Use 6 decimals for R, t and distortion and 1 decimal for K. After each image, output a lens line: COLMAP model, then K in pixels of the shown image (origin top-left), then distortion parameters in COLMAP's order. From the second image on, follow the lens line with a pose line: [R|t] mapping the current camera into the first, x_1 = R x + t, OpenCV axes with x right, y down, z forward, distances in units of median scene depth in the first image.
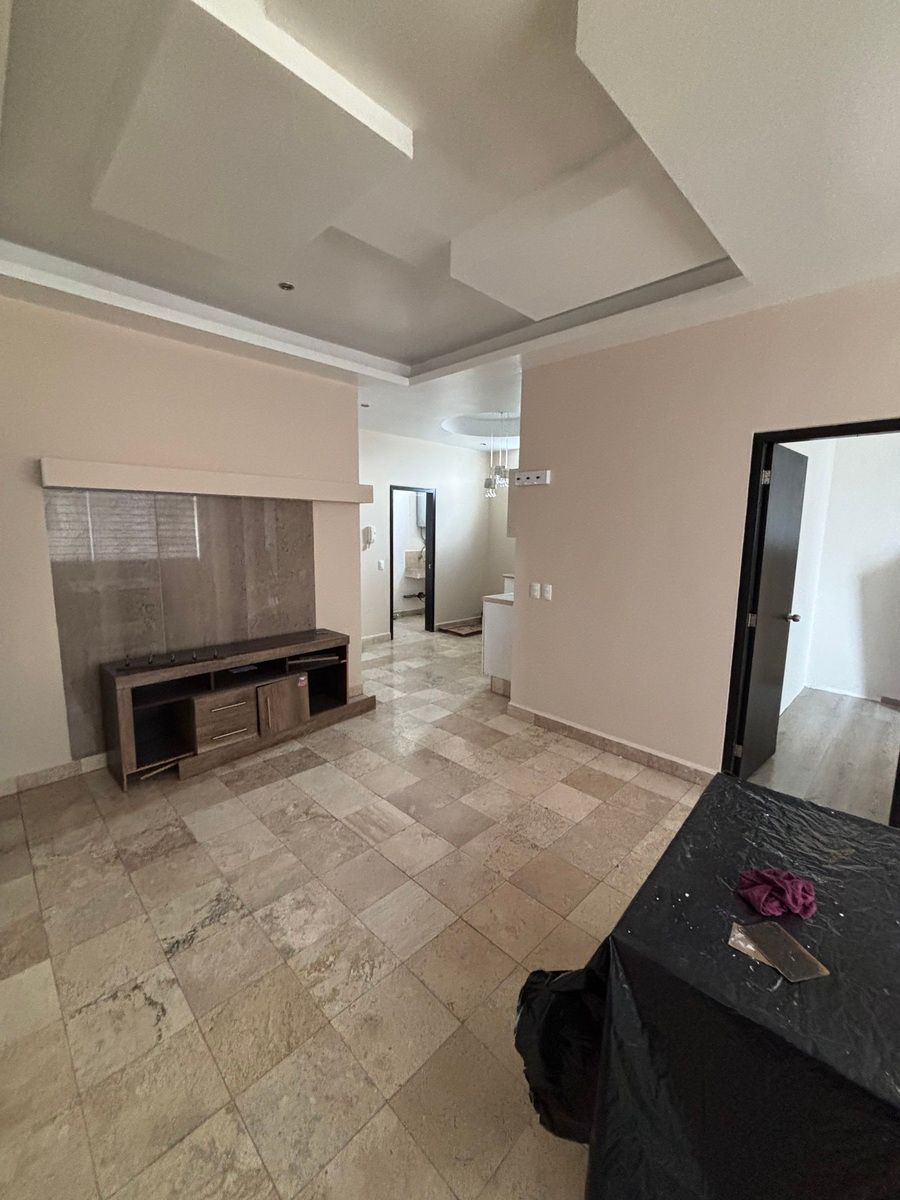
lens RADIAL K [[484.8, 0, 444.6], [0, 484.8, 594.4], [0, 0, 1]] dist [-0.000725, -0.000277]
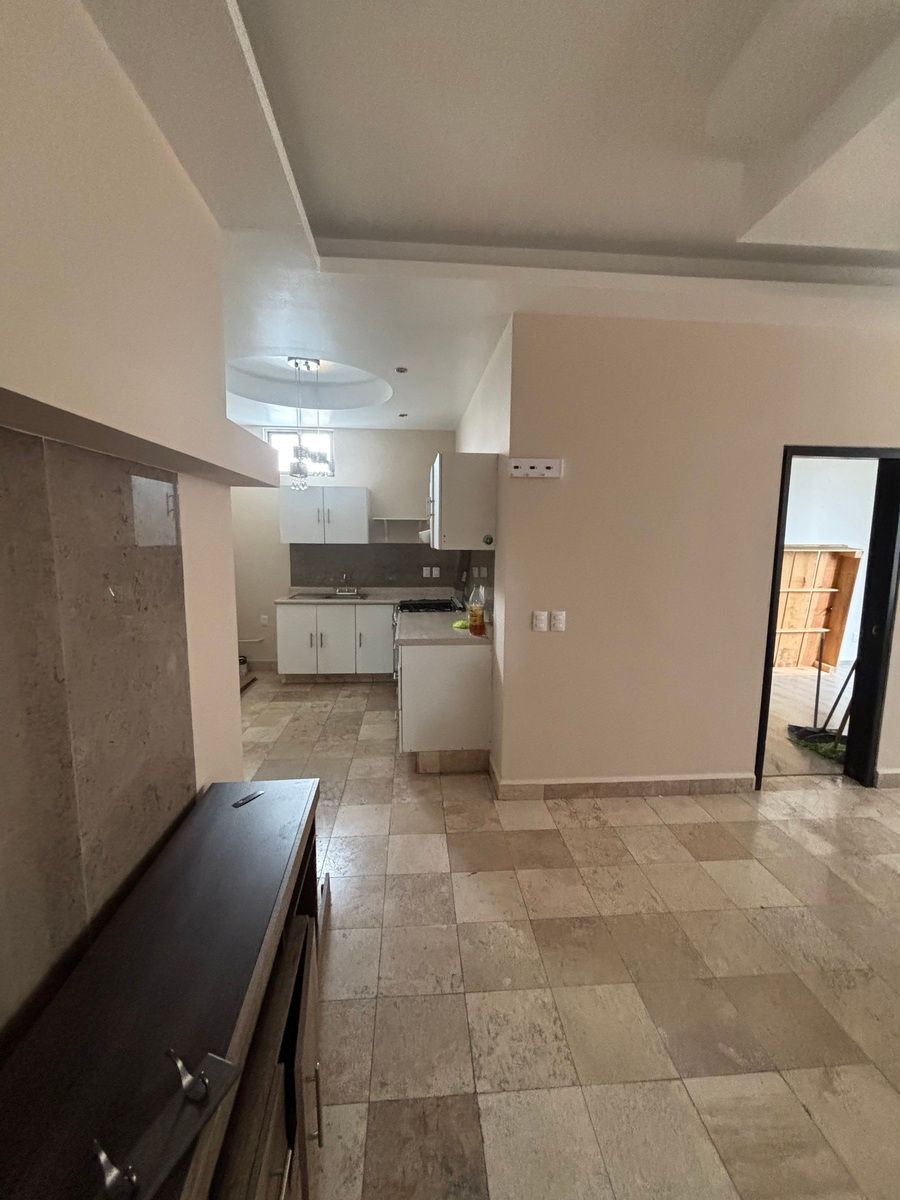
lens RADIAL K [[484.8, 0, 441.8], [0, 484.8, 598.2], [0, 0, 1]] dist [-0.000725, -0.000277]
pose [[0.648327, -0.103884, 0.754242, -0.515009], [0.111732, 0.992904, 0.040714, -0.099592], [-0.753119, 0.057876, 0.655333, 0.700093]]
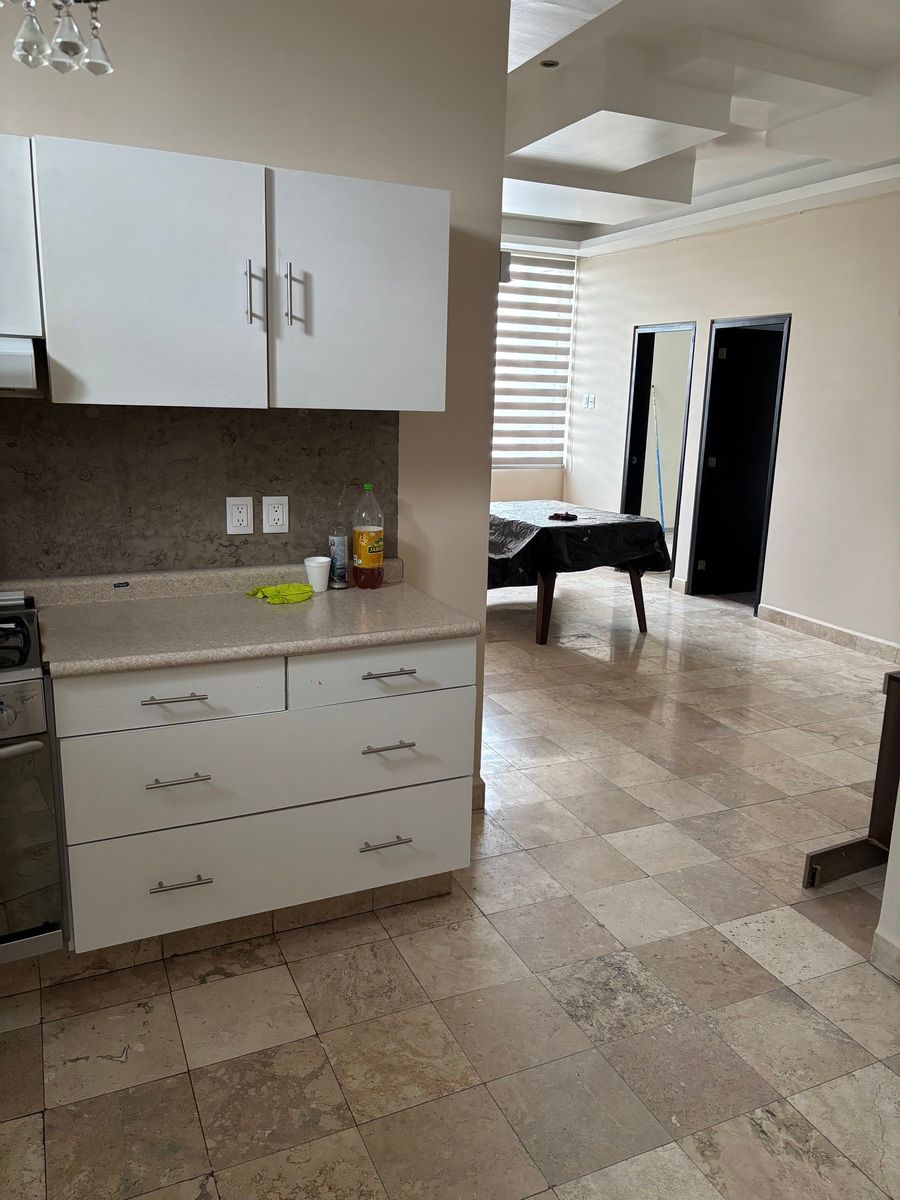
lens RADIAL K [[899.7, 0, 445.1], [0, 899.7, 597.9], [0, 0, 1]] dist [0.014176, -0.040363]
pose [[-0.937328, -0.112276, 0.329863, -0.108255], [0.016848, 0.930954, 0.364747, -0.293314], [-0.348040, 0.347445, -0.870718, 2.026476]]
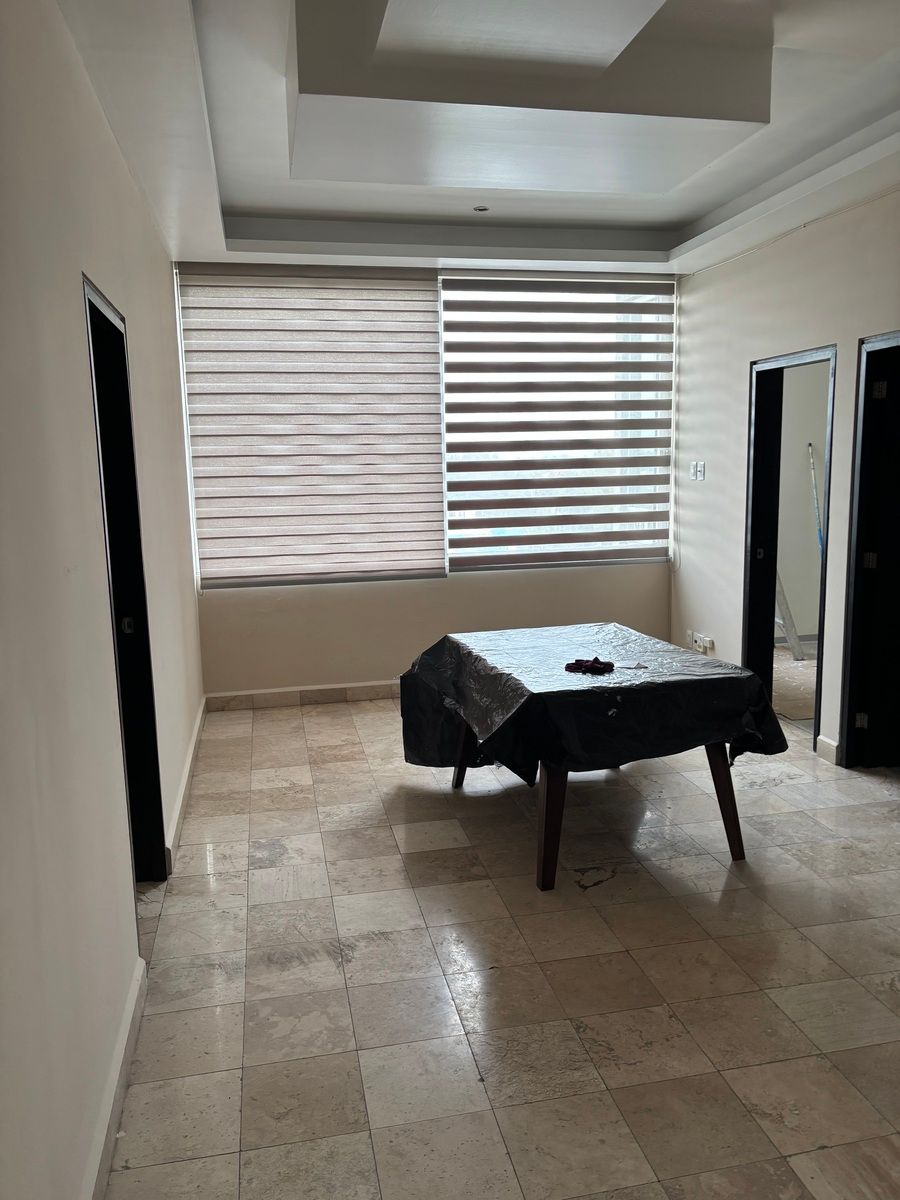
lens RADIAL K [[899.7, 0, 450.0], [0, 899.7, 596.2], [0, 0, 1]] dist [0.014176, -0.040363]
pose [[-0.844525, -0.071142, 0.530769, -0.147572], [0.094208, 0.955942, 0.278029, -0.187529], [-0.527164, 0.284805, -0.800615, 1.277504]]
